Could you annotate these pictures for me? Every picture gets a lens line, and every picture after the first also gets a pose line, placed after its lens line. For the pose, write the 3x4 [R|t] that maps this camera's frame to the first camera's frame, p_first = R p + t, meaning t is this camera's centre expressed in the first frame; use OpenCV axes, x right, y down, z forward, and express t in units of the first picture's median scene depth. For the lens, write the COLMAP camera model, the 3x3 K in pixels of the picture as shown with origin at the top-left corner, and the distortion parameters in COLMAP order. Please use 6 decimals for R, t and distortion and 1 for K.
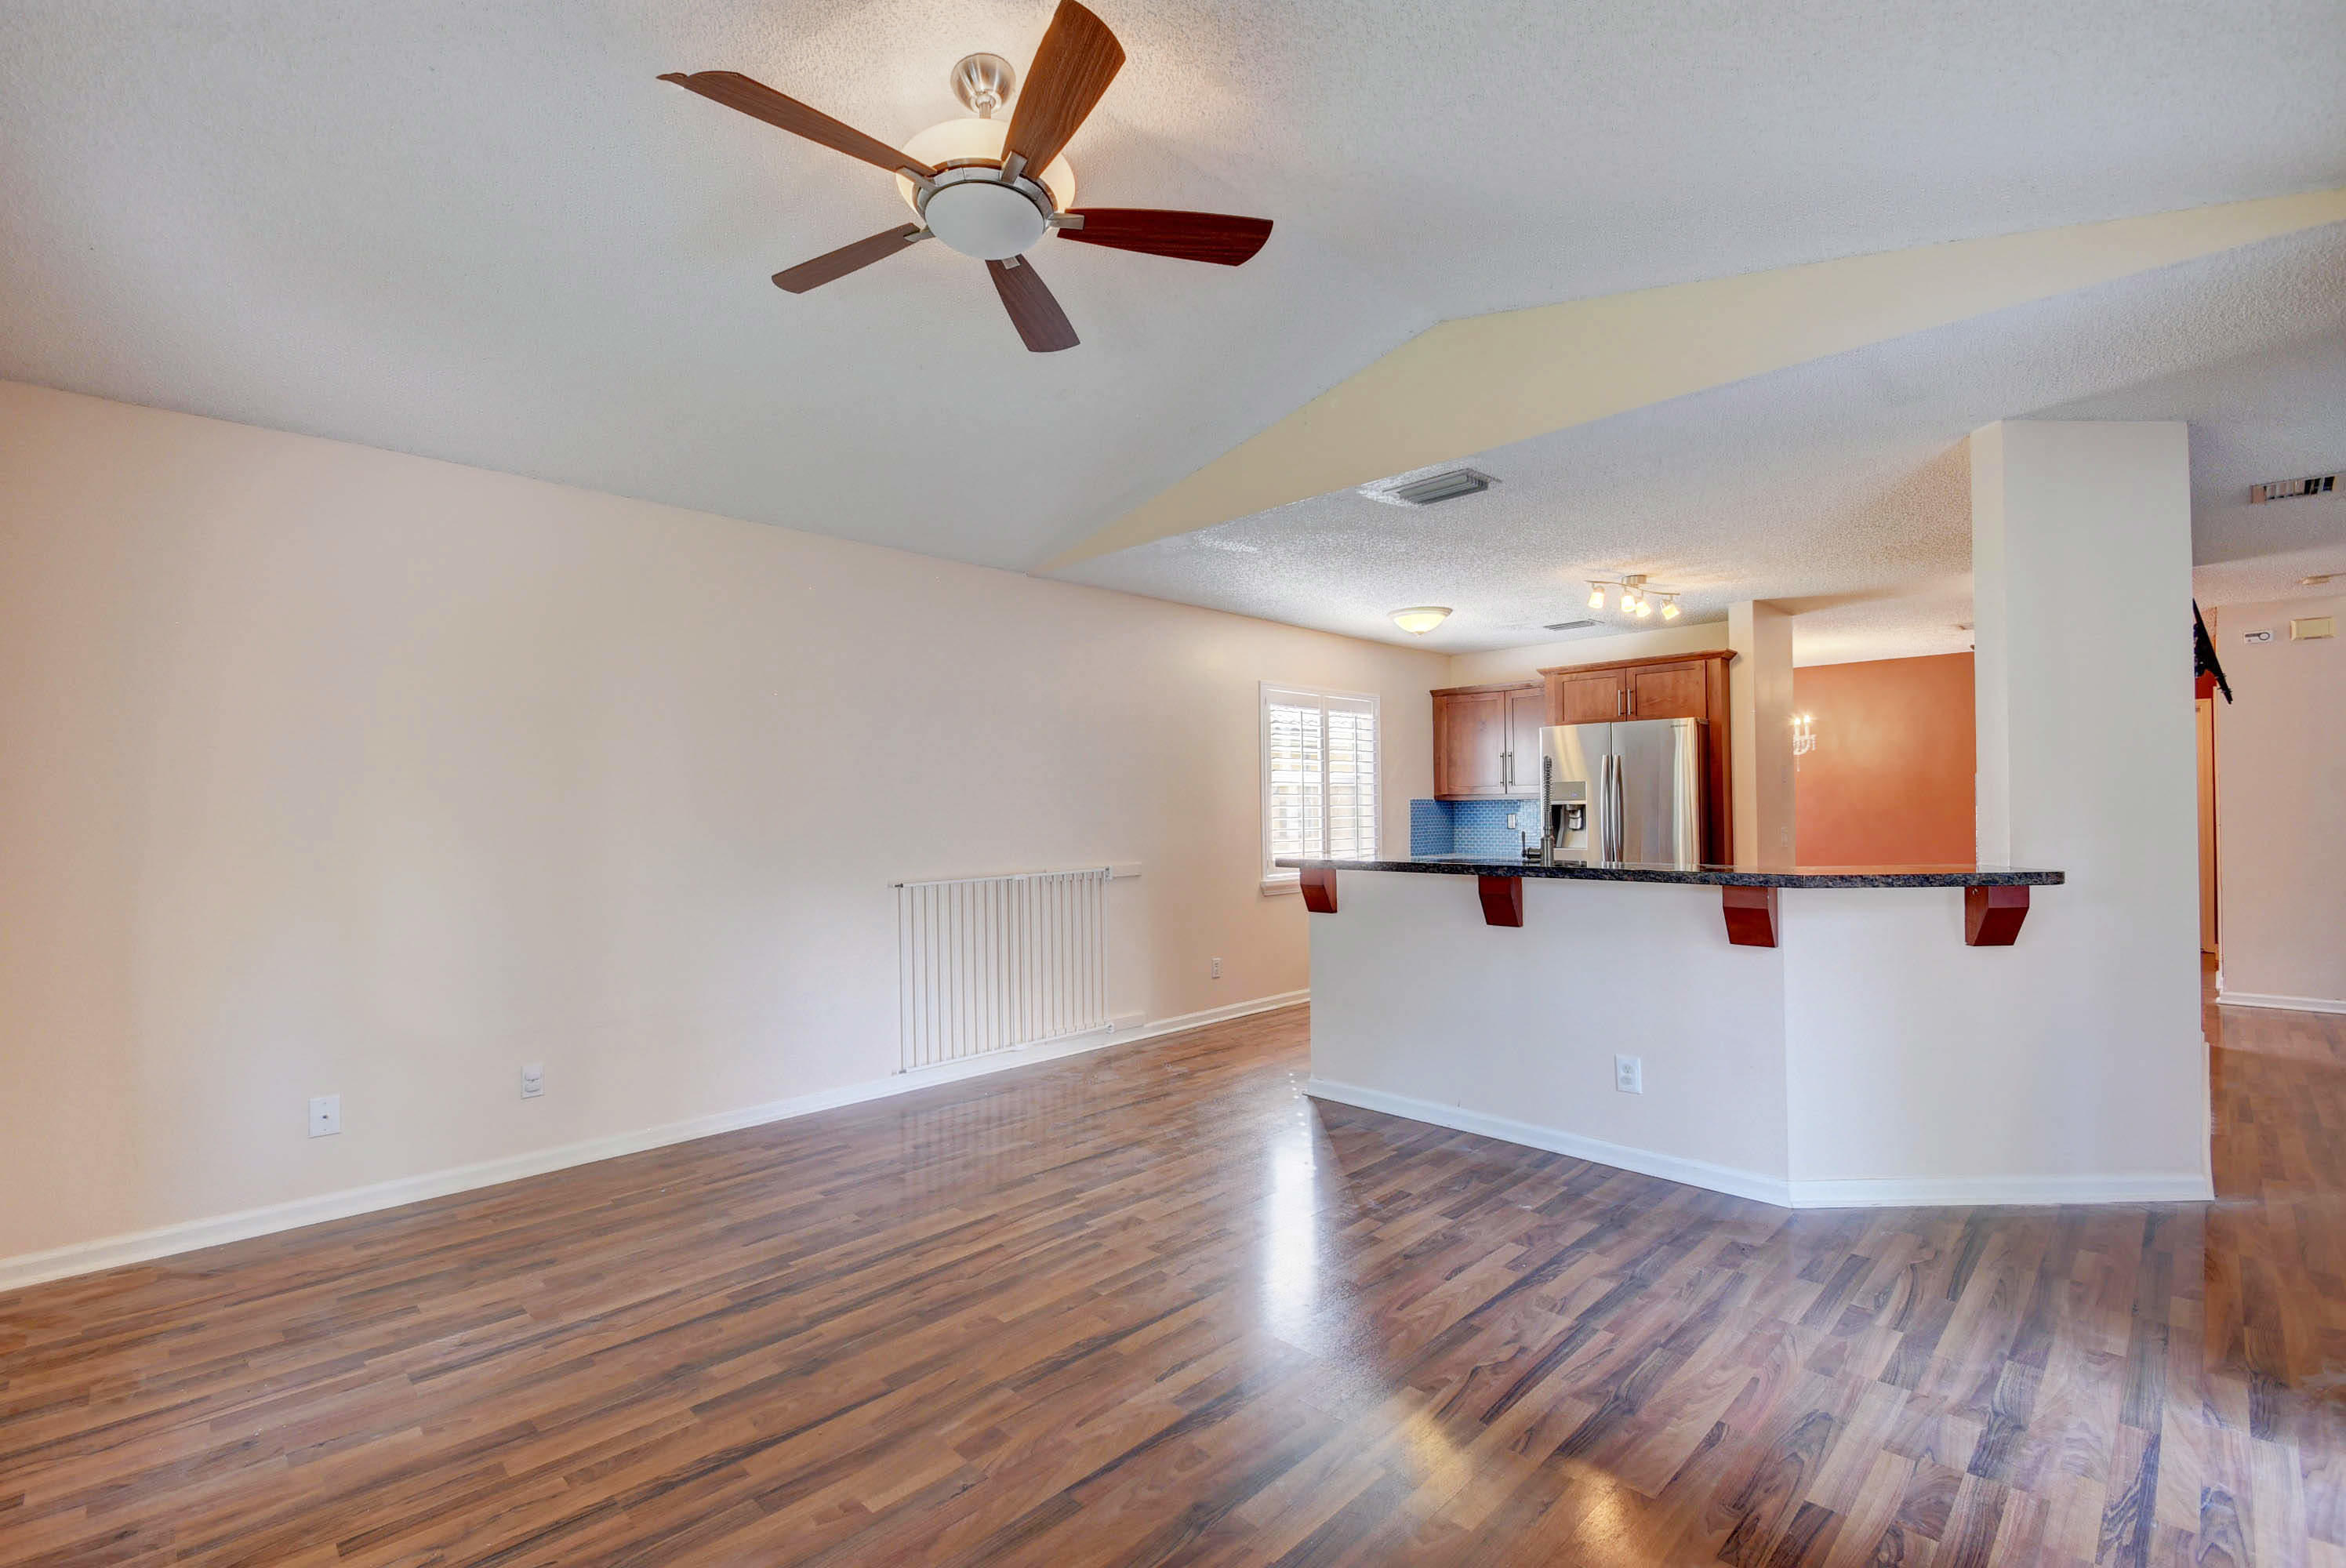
lens RADIAL K [[1037.2, 0, 1133.3], [0, 1037.2, 804.6], [0, 0, 1]] dist [0.001928, -0.000313]
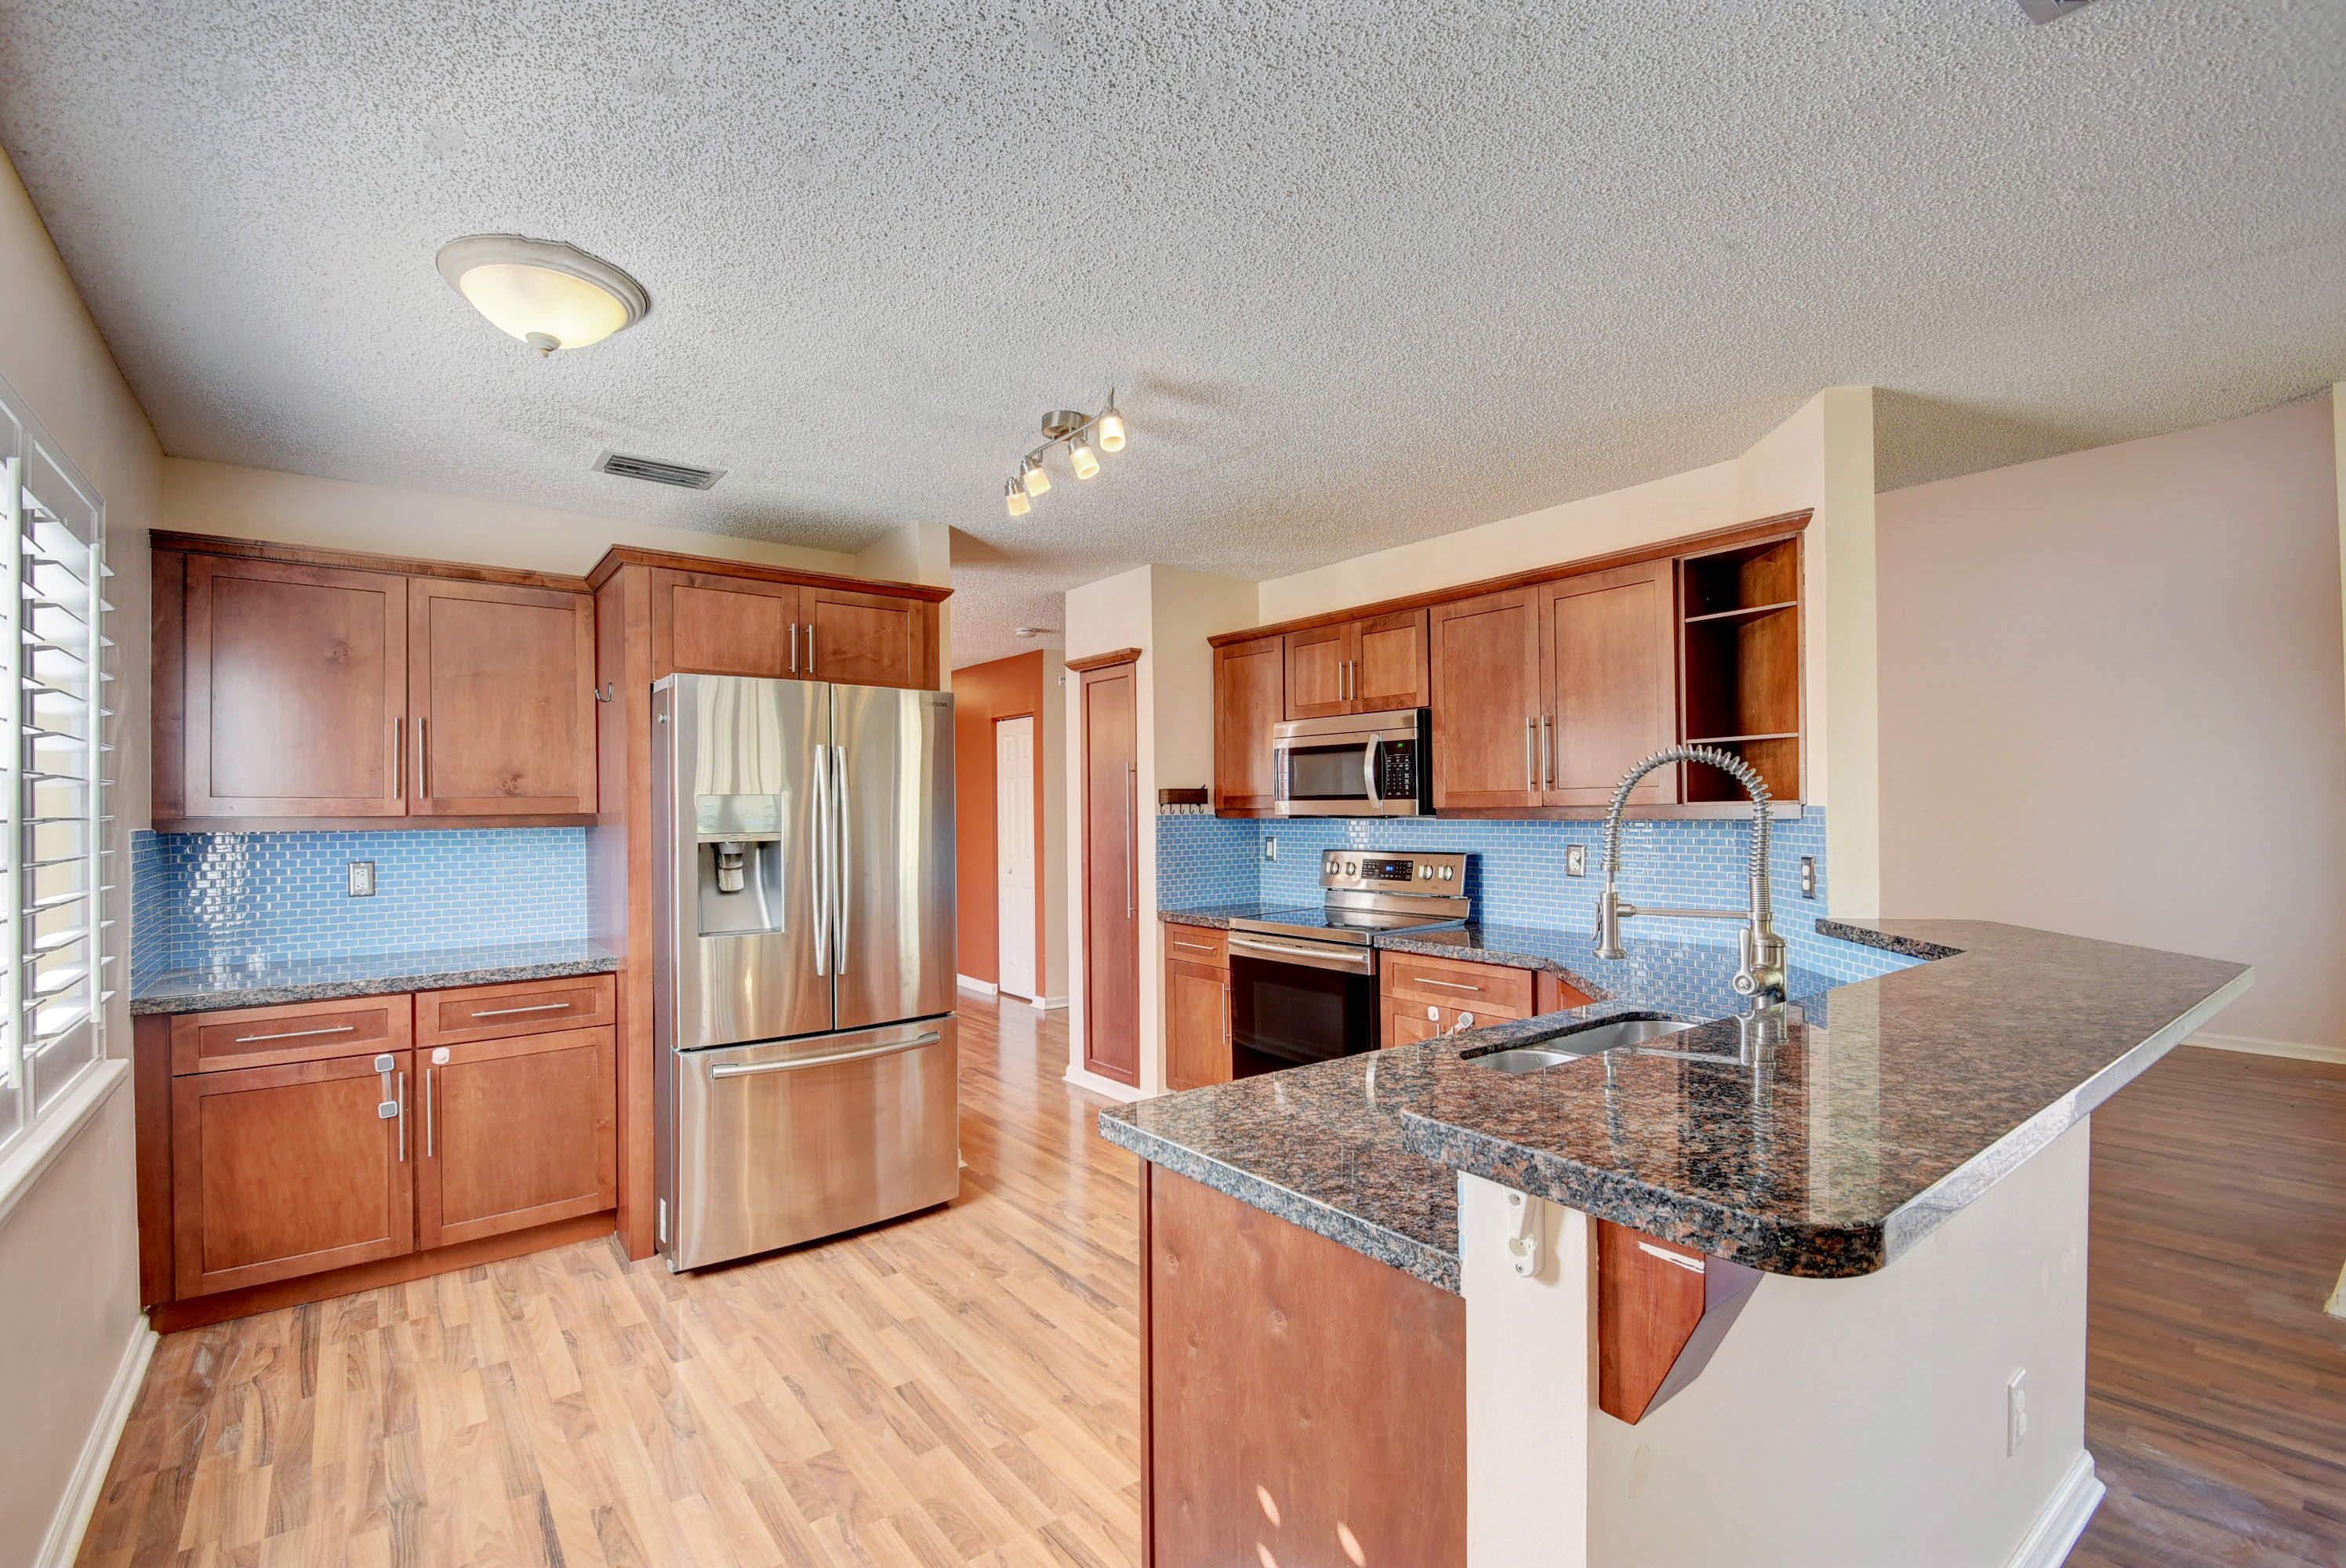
lens RADIAL K [[1037.2, 0, 1133.3], [0, 1037.2, 804.6], [0, 0, 1]] dist [0.001928, -0.000313]
pose [[0.108449, 0.019306, 0.993915, -0.061694], [-0.000833, 0.999813, -0.019330, -0.014161], [-0.994102, 0.001268, 0.108445, 1.303751]]
